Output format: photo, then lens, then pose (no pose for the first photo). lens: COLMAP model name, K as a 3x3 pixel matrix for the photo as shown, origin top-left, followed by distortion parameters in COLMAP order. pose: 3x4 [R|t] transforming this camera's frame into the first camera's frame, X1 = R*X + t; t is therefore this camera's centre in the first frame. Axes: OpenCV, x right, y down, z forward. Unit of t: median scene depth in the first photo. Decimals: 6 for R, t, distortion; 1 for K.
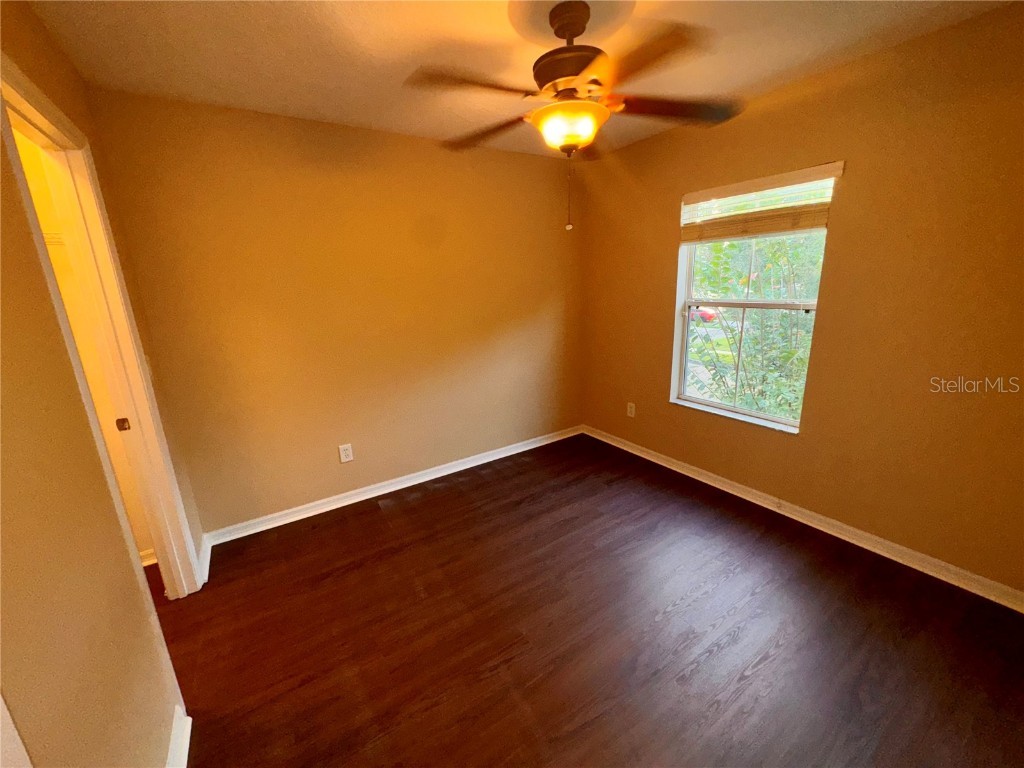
lens RADIAL K [[409.3, 0, 512.0], [0, 409.3, 384.0], [0, 0, 1]] dist [-0.004363, 0.000104]
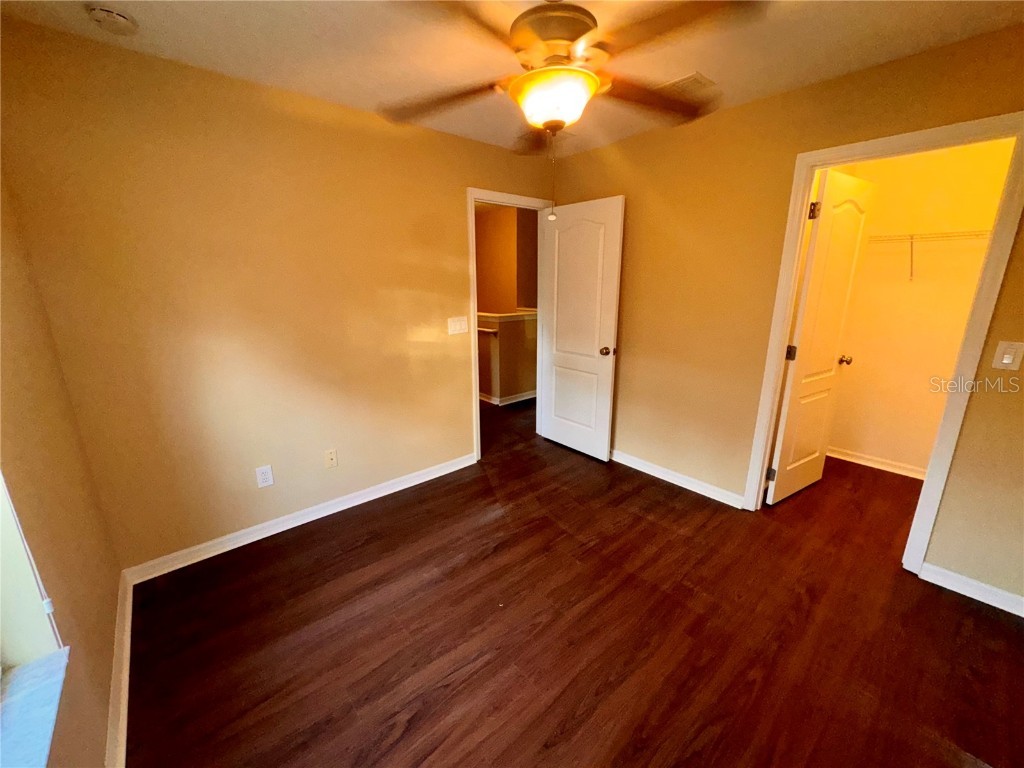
lens RADIAL K [[409.3, 0, 512.0], [0, 409.3, 384.0], [0, 0, 1]] dist [-0.004363, 0.000104]
pose [[-0.989562, 0.078081, -0.121120, 0.322262], [0.010995, 0.878950, 0.476788, -0.441996], [0.143687, 0.470479, -0.870634, 1.717796]]
